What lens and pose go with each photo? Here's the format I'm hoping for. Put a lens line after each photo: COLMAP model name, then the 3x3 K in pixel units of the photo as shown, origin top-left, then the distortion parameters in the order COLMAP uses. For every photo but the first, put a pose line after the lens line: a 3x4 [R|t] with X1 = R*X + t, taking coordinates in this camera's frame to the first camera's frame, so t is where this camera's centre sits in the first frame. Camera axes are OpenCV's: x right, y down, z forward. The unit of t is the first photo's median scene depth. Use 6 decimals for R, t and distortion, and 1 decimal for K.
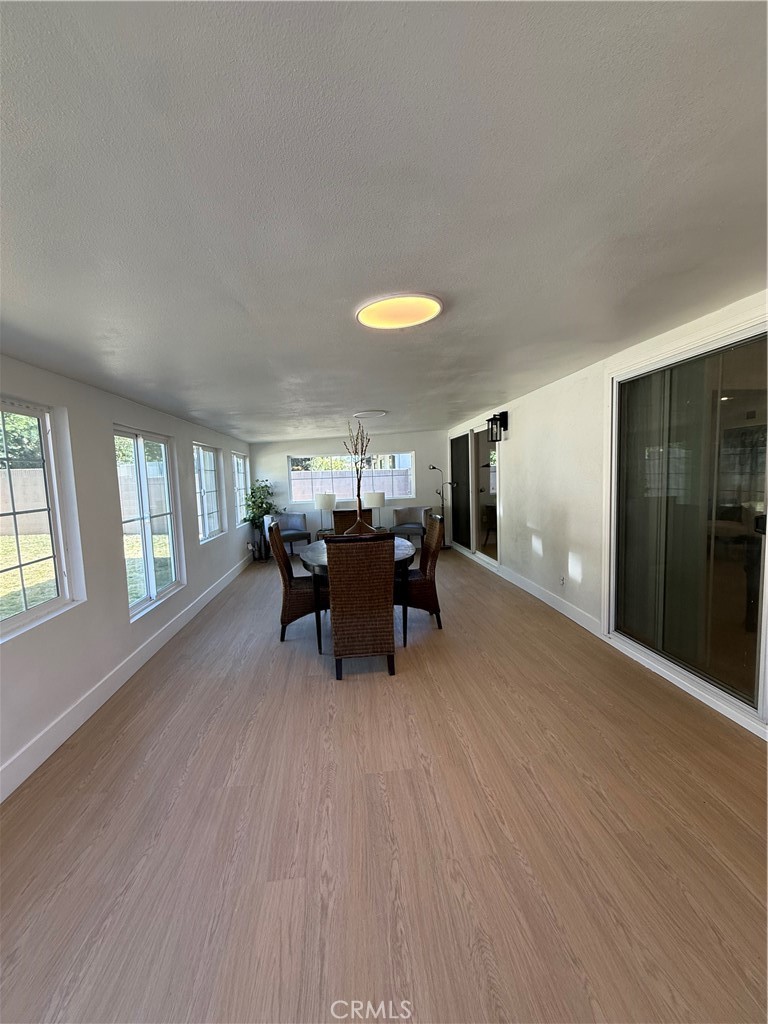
lens RADIAL K [[411.1, 0, 381.9], [0, 411.1, 511.2], [0, 0, 1]] dist [0.001125, 0.000166]
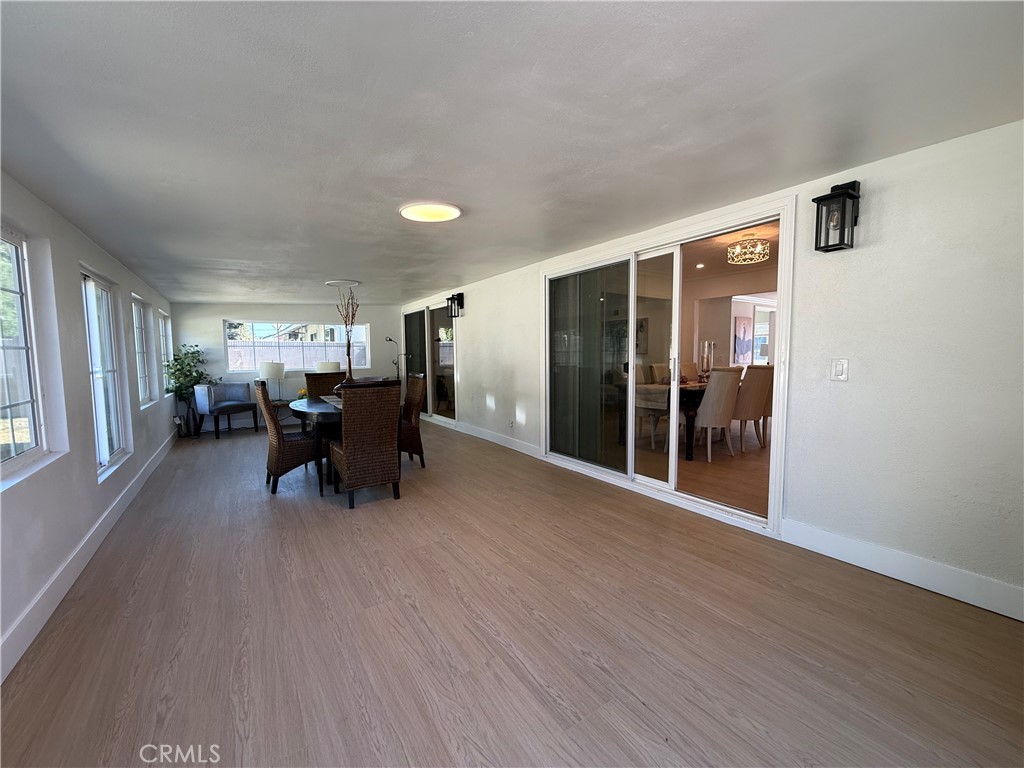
lens RADIAL K [[411.0, 0, 509.8], [0, 411.0, 386.3], [0, 0, 1]] dist [0.000063, 0.000055]
pose [[0.887263, -0.008039, 0.461194, -0.169587], [0.015700, 0.999795, -0.012778, 0.062785], [-0.460997, 0.018578, 0.887207, -0.165362]]
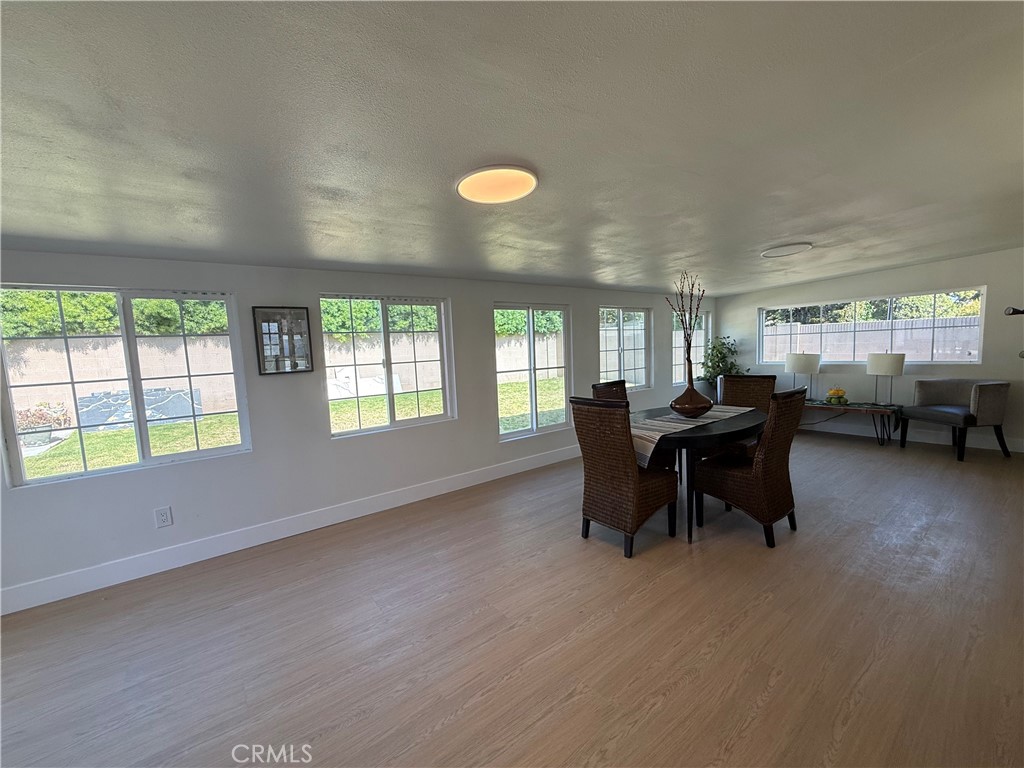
lens RADIAL K [[407.1, 0, 509.0], [0, 407.1, 384.6], [0, 0, 1]] dist [-0.001215, -0.000191]
pose [[0.521271, 0.087203, -0.848924, 0.440681], [-0.047805, 0.996187, 0.072976, -0.023939], [0.852051, 0.002542, 0.523452, 0.218642]]
